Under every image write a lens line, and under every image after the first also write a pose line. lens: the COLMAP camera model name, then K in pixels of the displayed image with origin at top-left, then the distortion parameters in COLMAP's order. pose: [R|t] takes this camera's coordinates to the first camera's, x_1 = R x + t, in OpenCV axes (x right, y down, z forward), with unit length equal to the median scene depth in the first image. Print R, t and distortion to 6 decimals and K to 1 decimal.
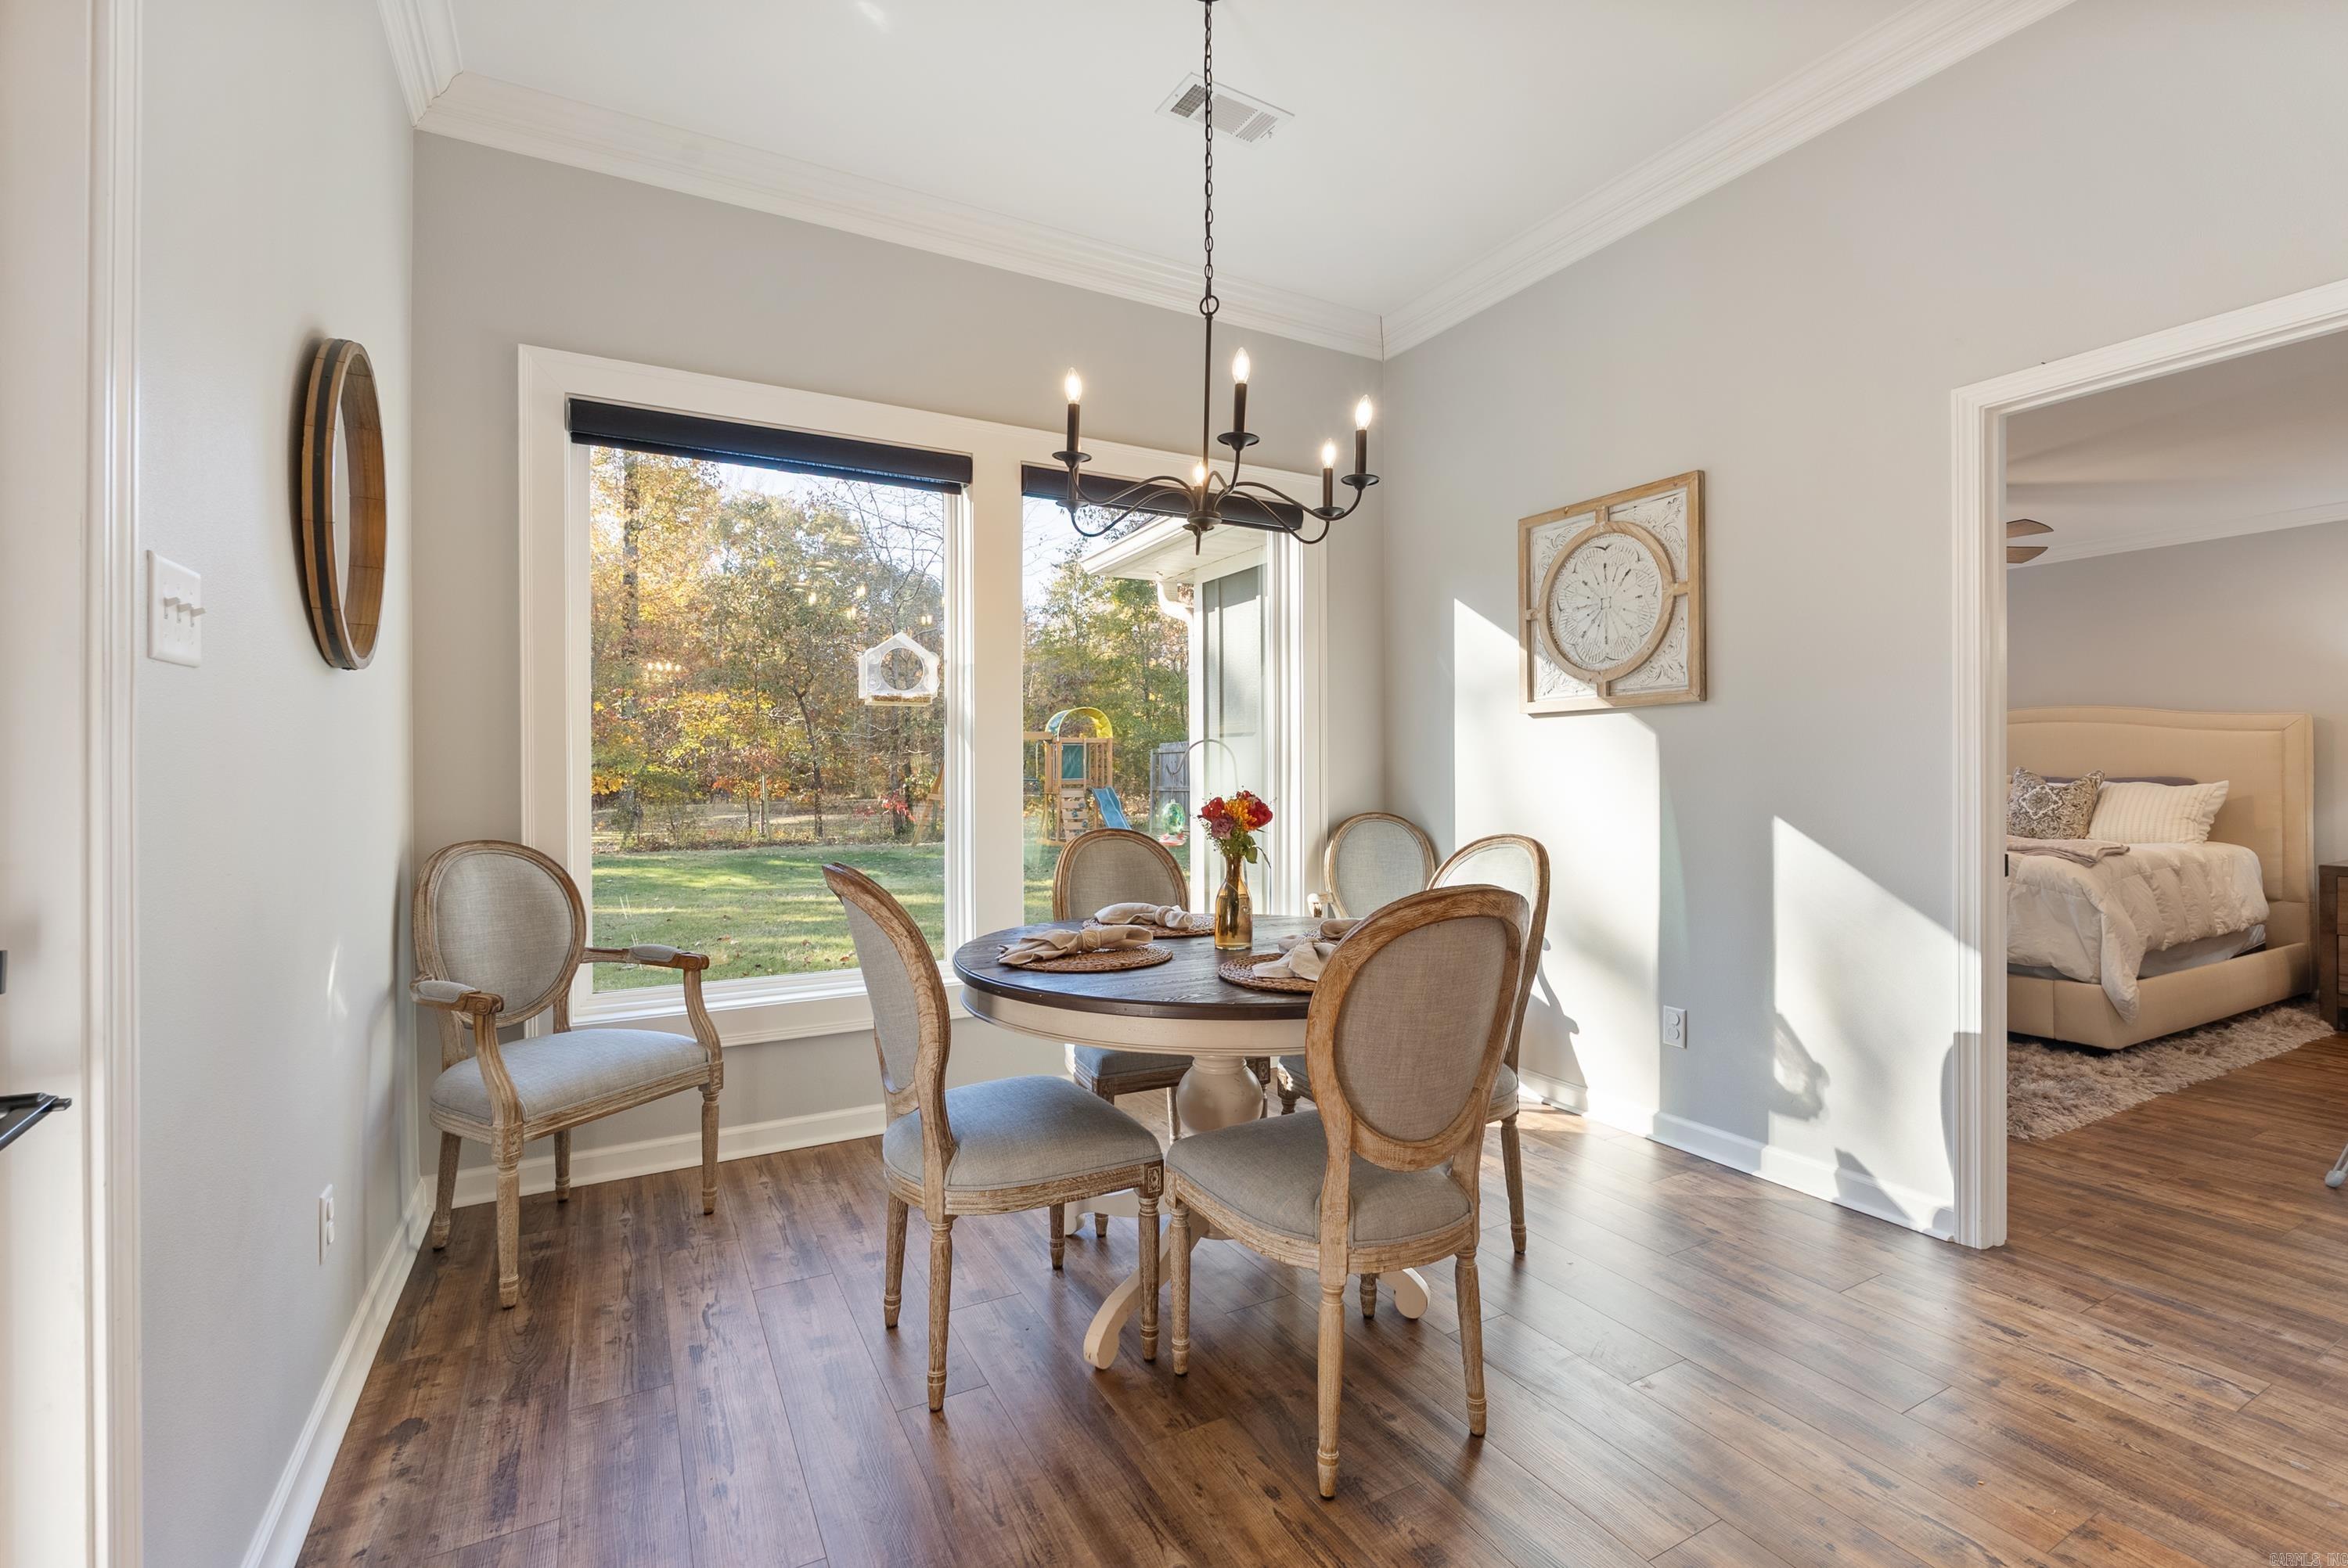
lens RADIAL K [[1042.7, 0, 1187.1], [0, 1042.7, 775.7], [0, 0, 1]] dist [-0.005344, 0.000849]
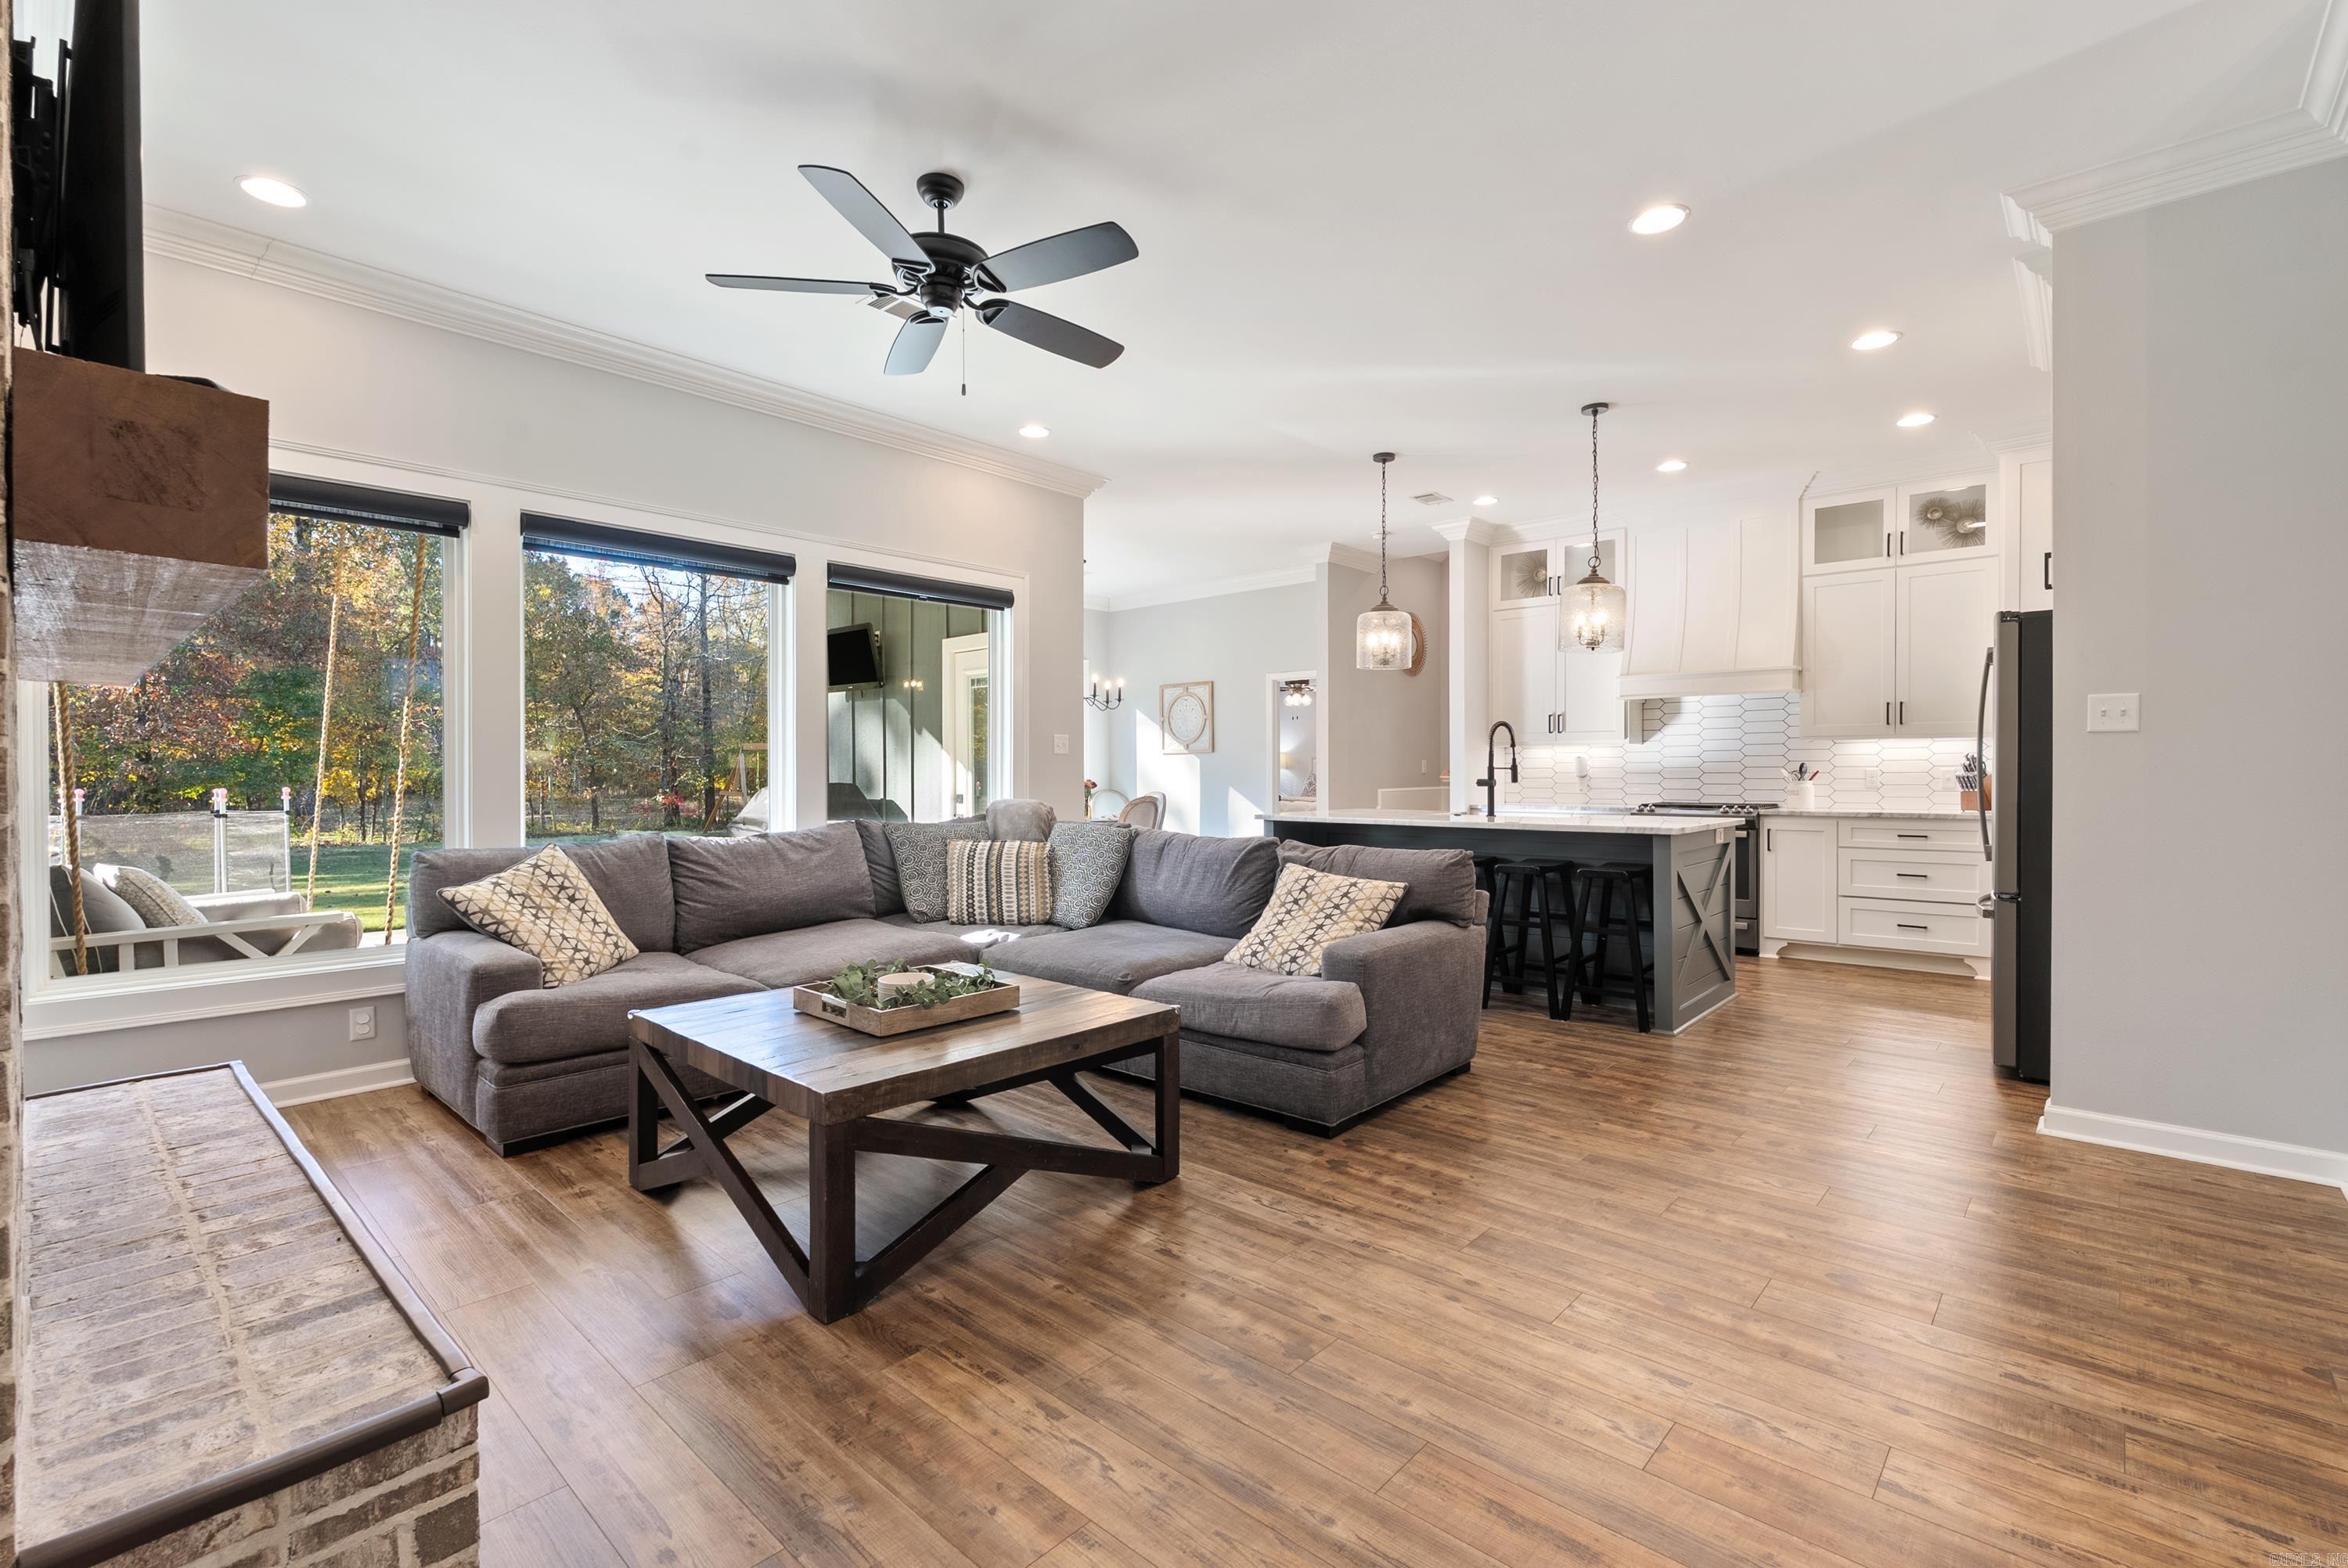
lens RADIAL K [[1042.7, 0, 1182.1], [0, 1042.7, 780.5], [0, 0, 1]] dist [-0.005344, 0.000849]
pose [[0.948513, -0.004092, 0.316712, -0.570970], [0.002945, 0.999987, 0.004099, 0.003661], [-0.316725, -0.002955, 0.948513, -1.873148]]
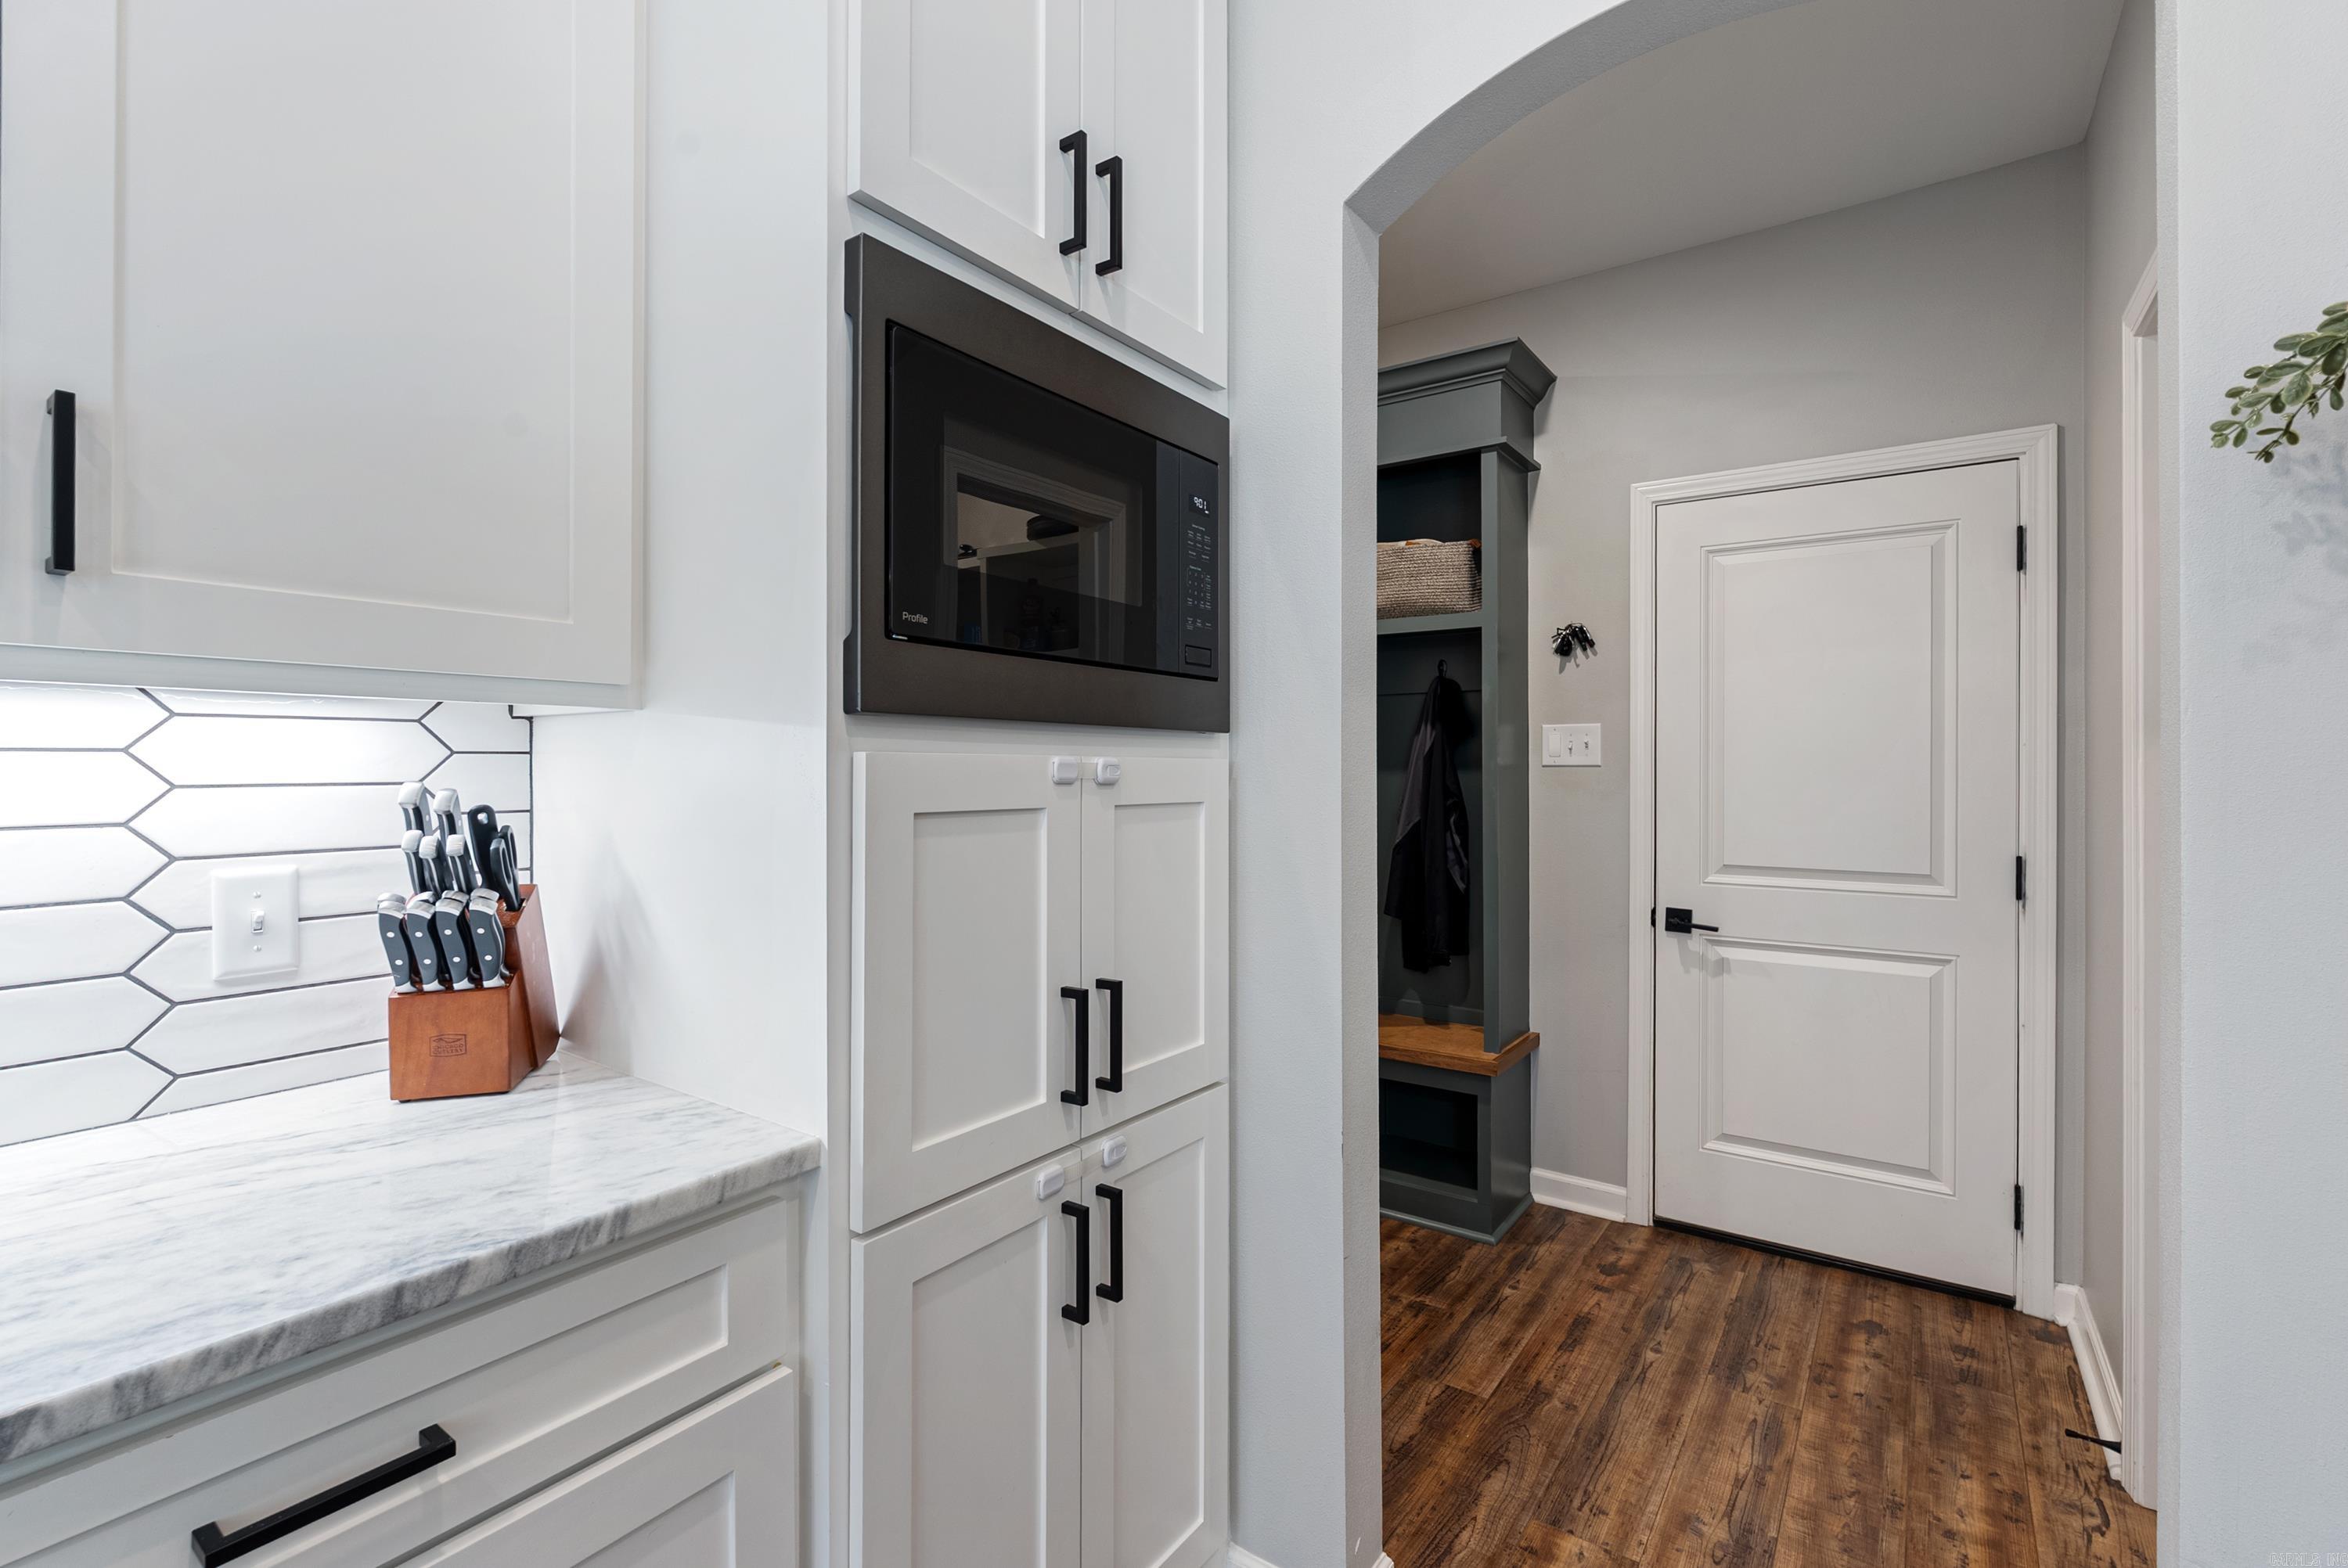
lens RADIAL K [[1042.7, 0, 1173.7], [0, 1042.7, 773.5], [0, 0, 1]] dist [-0.005344, 0.000849]
pose [[-0.425391, -0.000882, 0.905009, 0.865528], [0.004085, 0.999987, 0.002895, -0.036669], [-0.905001, 0.004929, -0.425382, -0.683564]]
